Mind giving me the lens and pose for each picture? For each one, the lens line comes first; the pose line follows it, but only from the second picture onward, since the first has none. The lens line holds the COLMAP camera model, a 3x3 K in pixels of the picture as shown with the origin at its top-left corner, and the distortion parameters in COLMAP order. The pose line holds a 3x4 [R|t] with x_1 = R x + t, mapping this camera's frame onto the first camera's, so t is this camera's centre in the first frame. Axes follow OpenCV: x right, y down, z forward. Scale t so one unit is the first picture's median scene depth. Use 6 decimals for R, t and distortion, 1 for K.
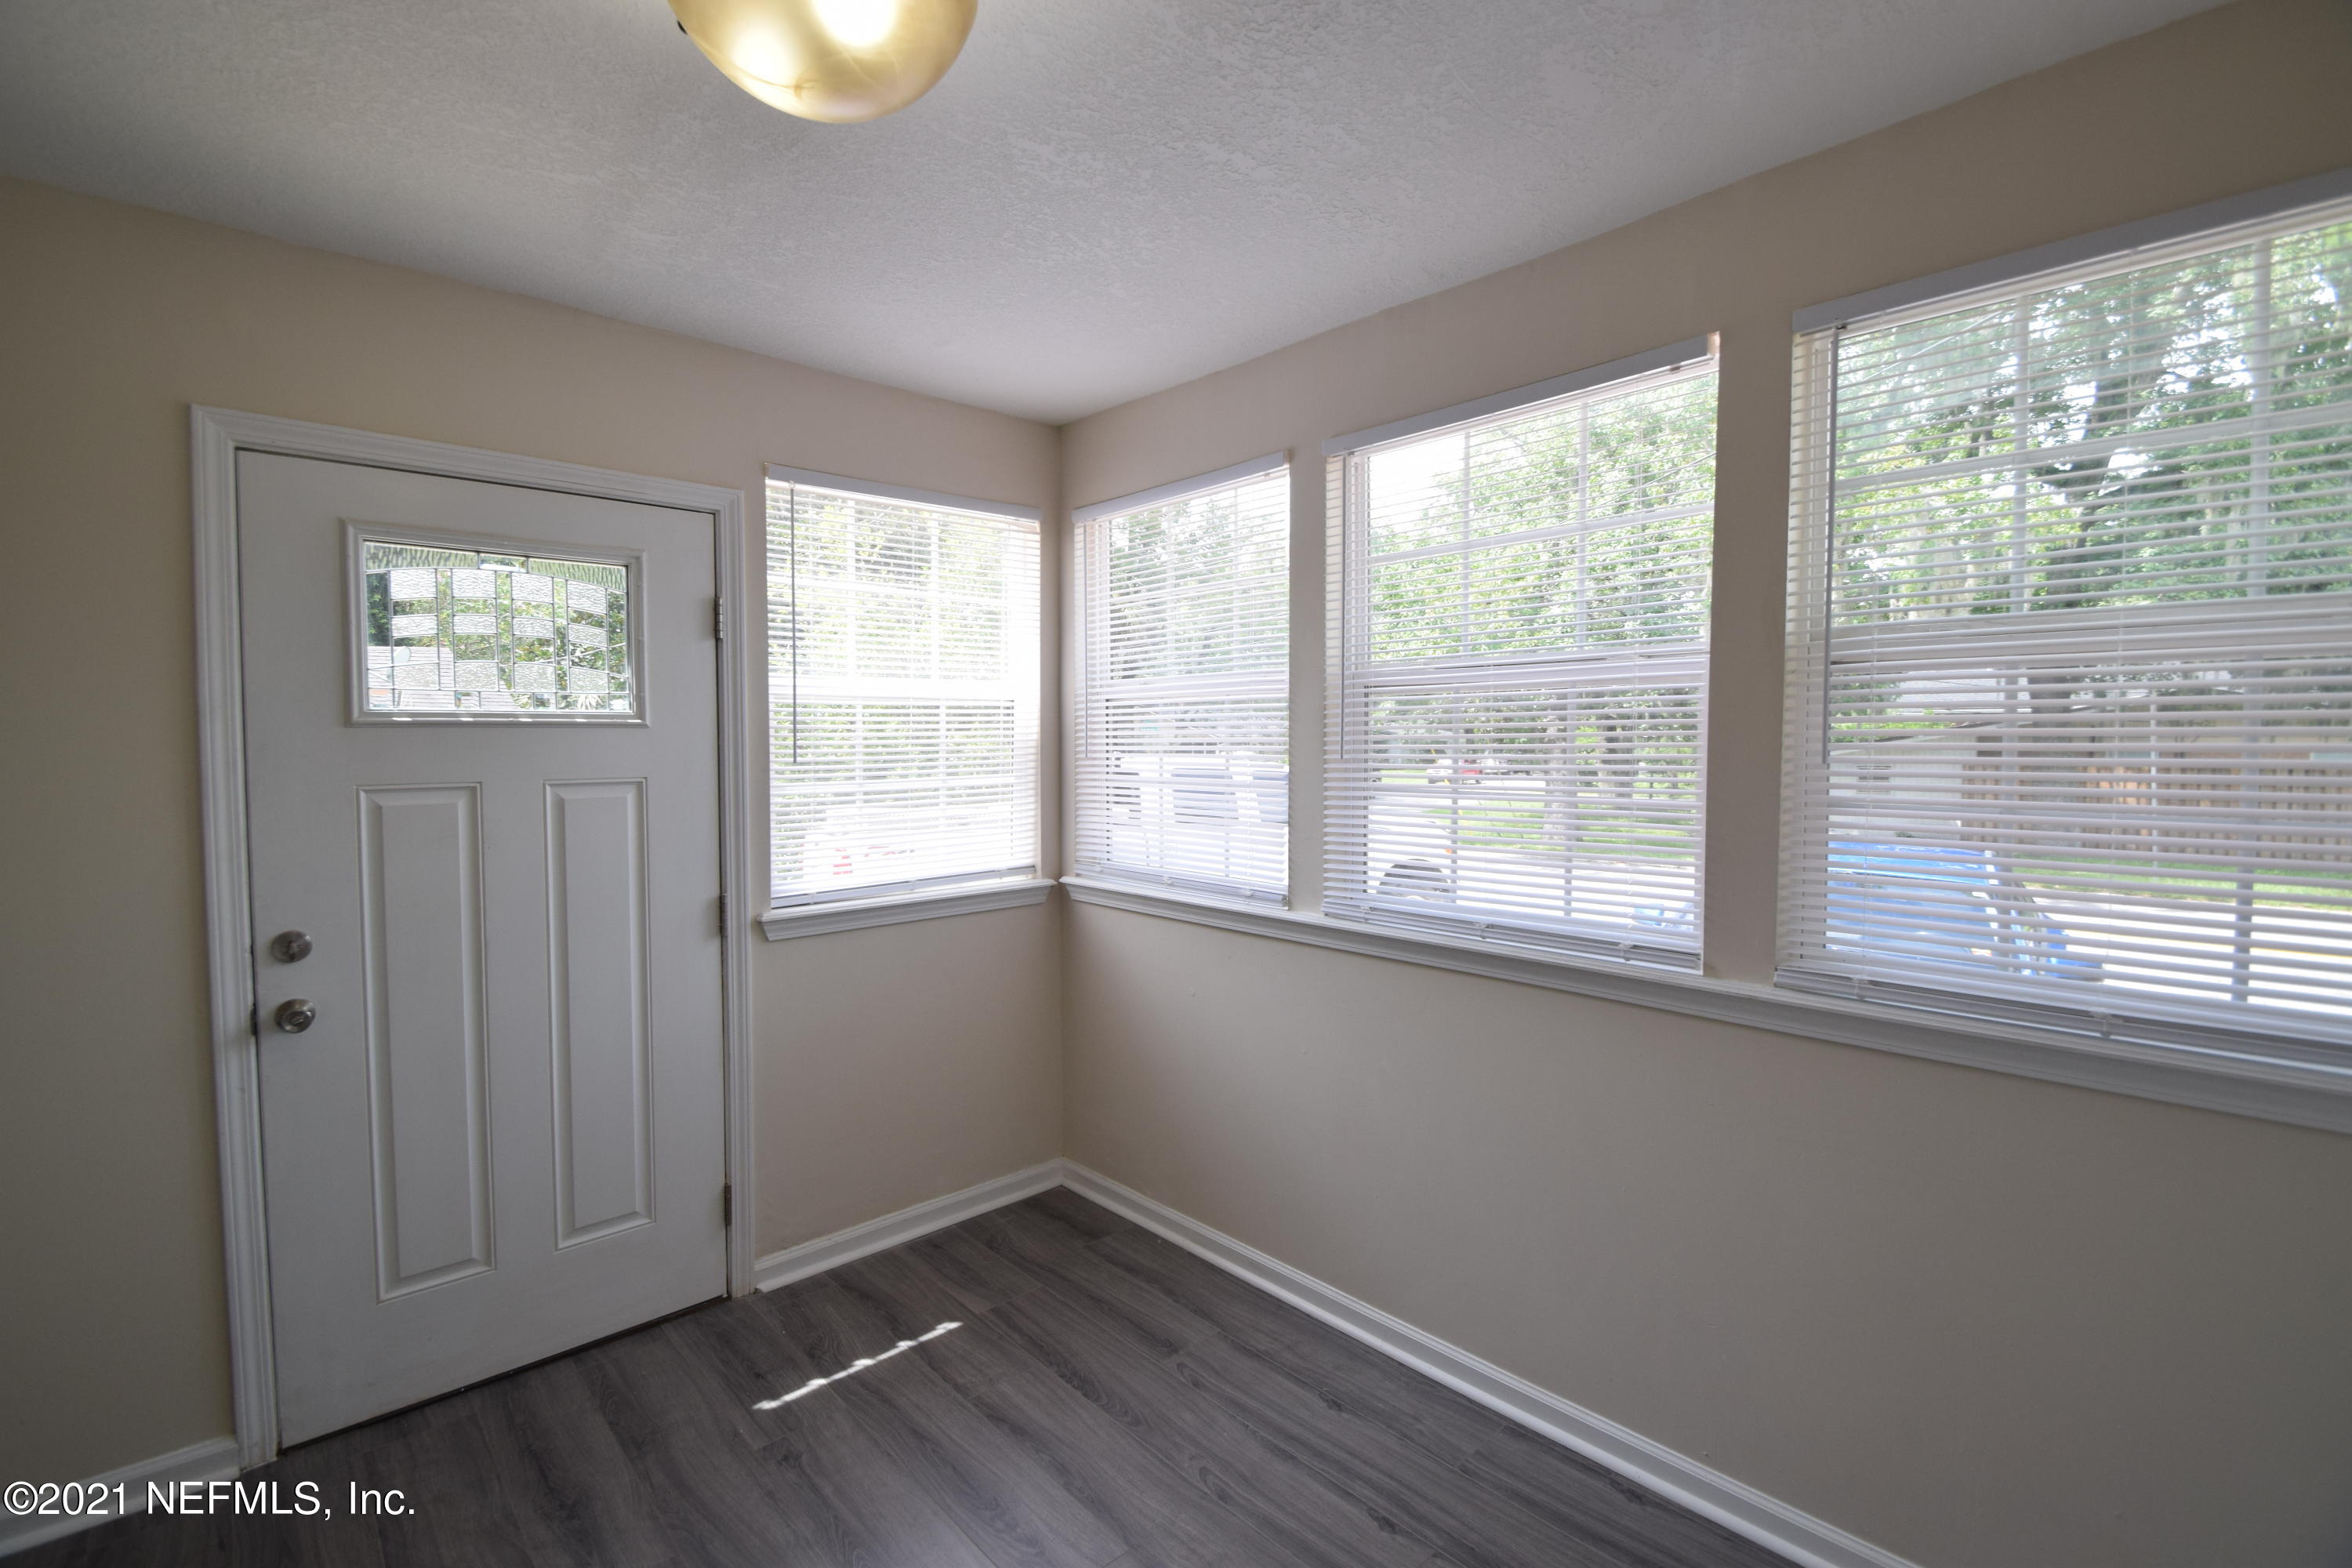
lens RADIAL K [[1039.3, 0, 1173.2], [0, 1039.3, 775.6], [0, 0, 1]] dist [-0.004857, -0.001567]
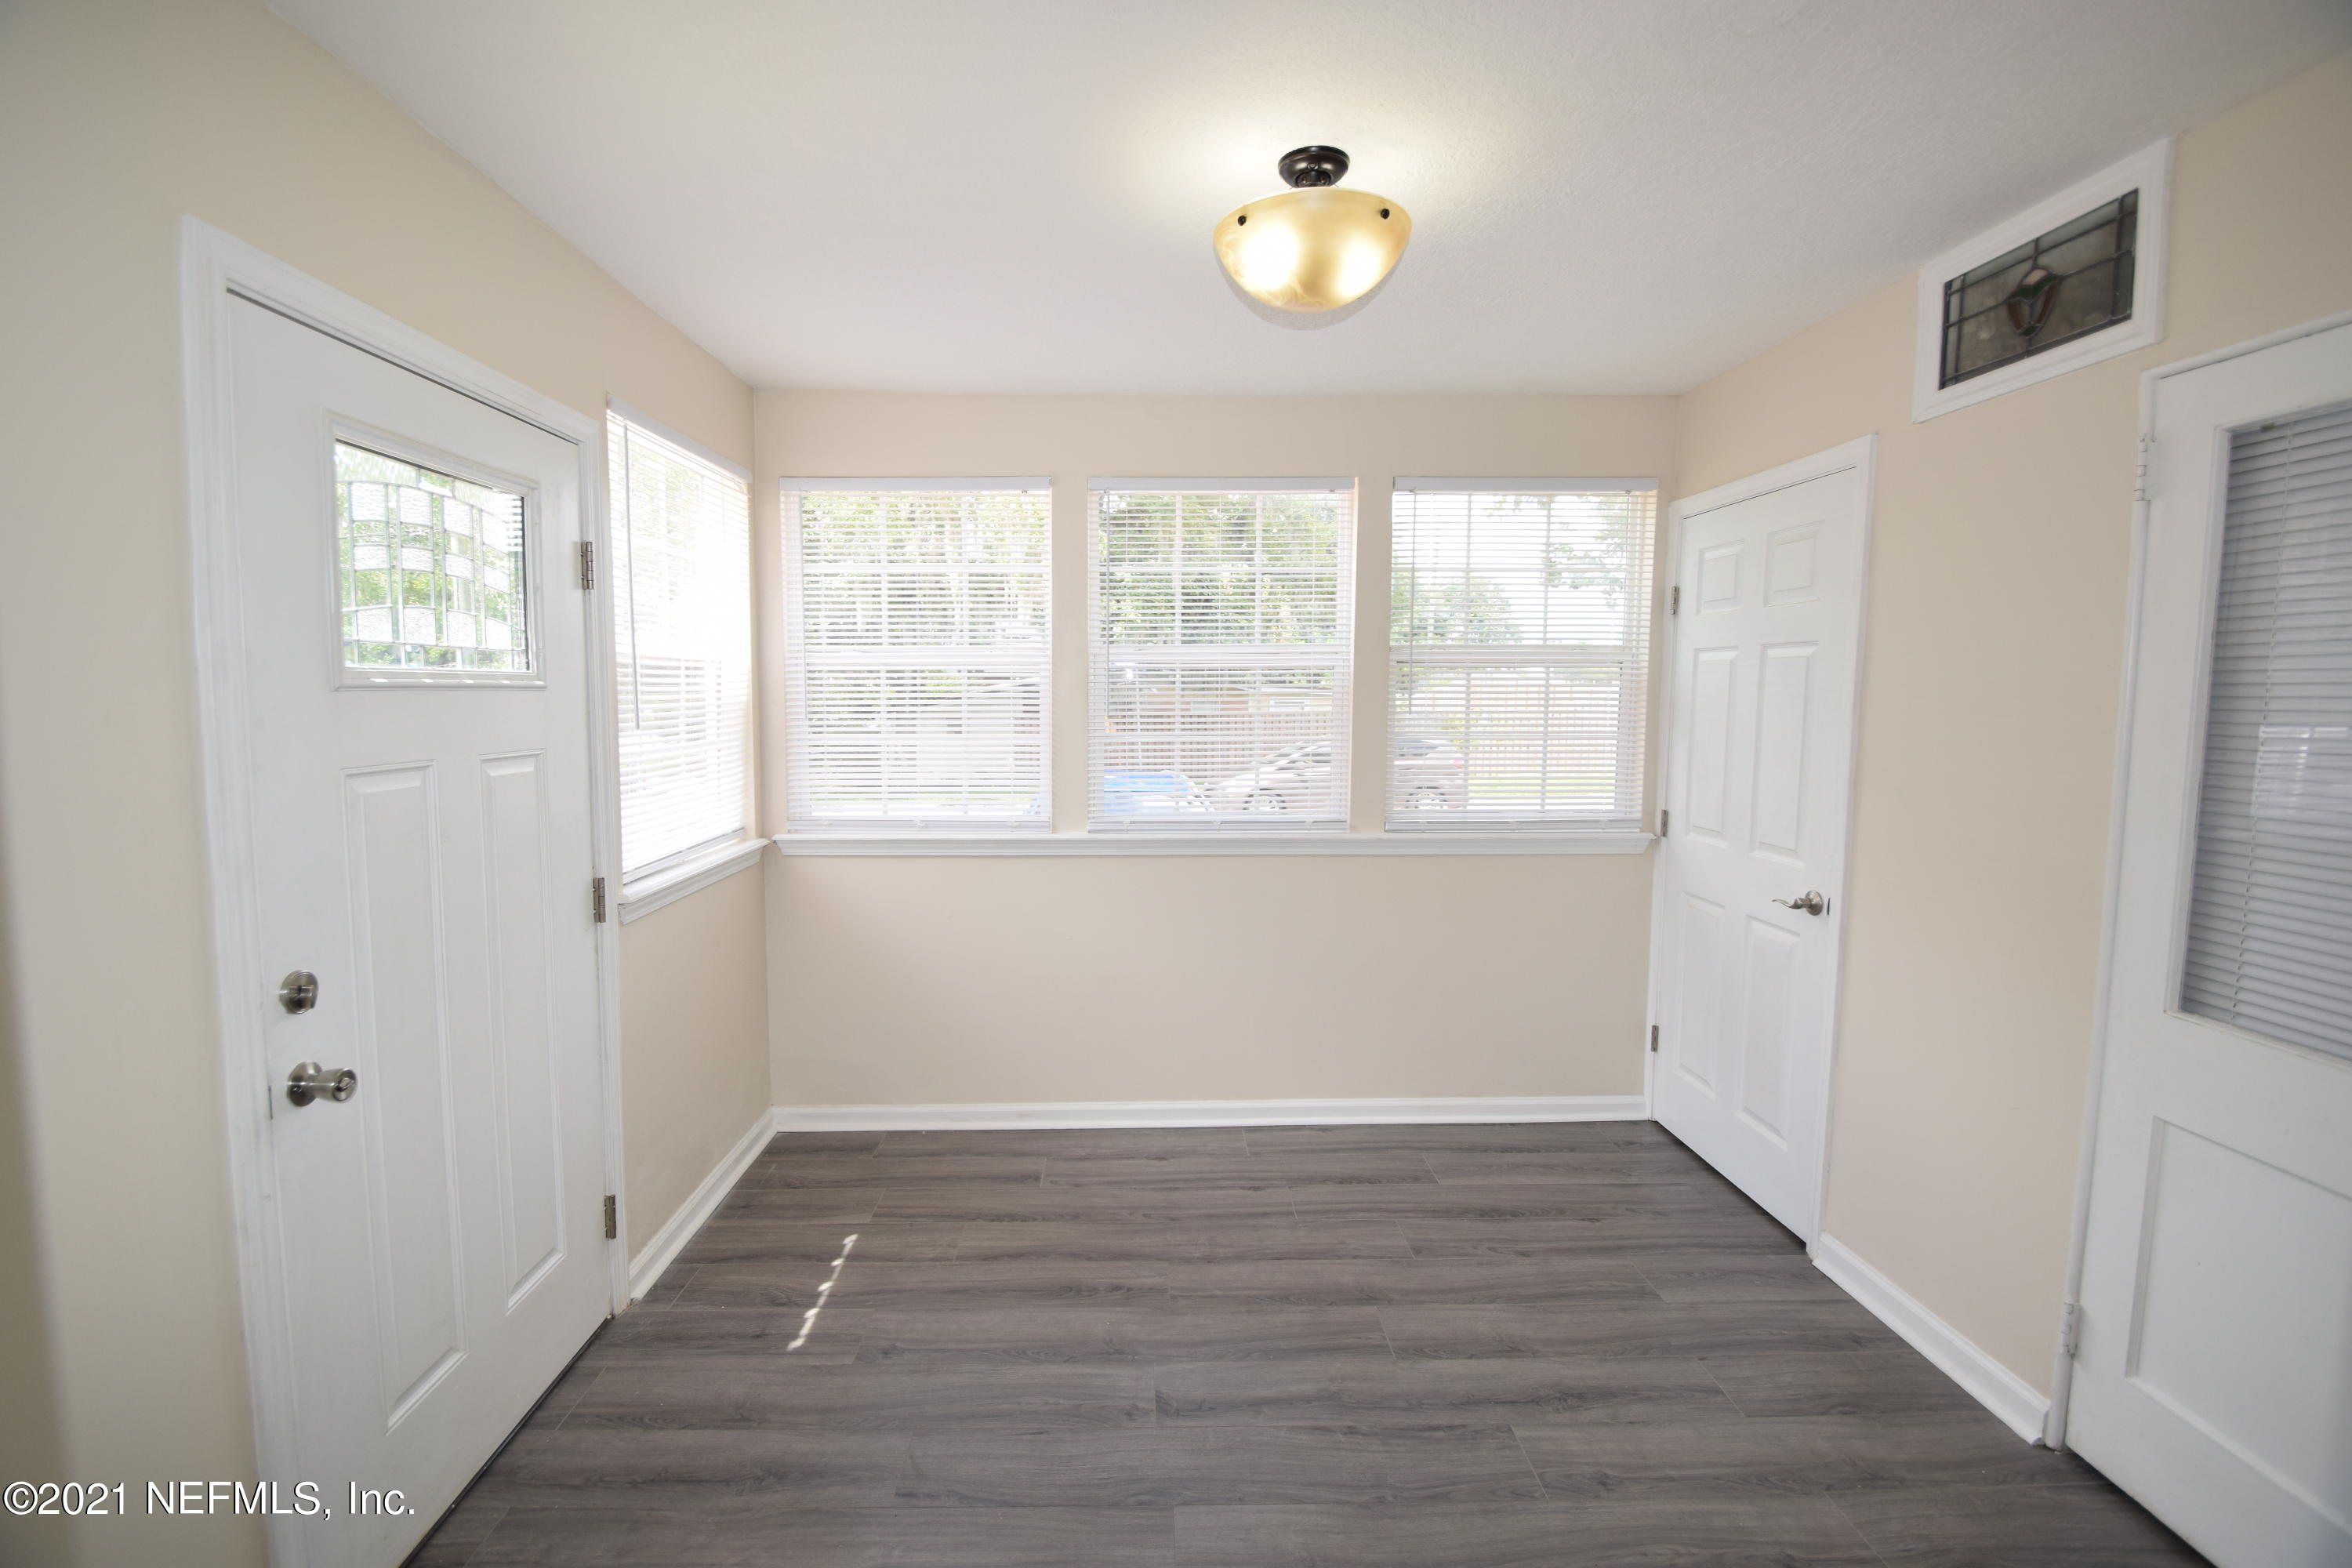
lens RADIAL K [[1039.3, 0, 1166.3], [0, 1039.3, 781.3], [0, 0, 1]] dist [-0.004857, -0.001567]
pose [[0.645942, -0.060151, 0.761013, -0.821824], [0.023370, 0.997982, 0.059045, -0.009878], [-0.763029, -0.020354, 0.646044, 0.052435]]
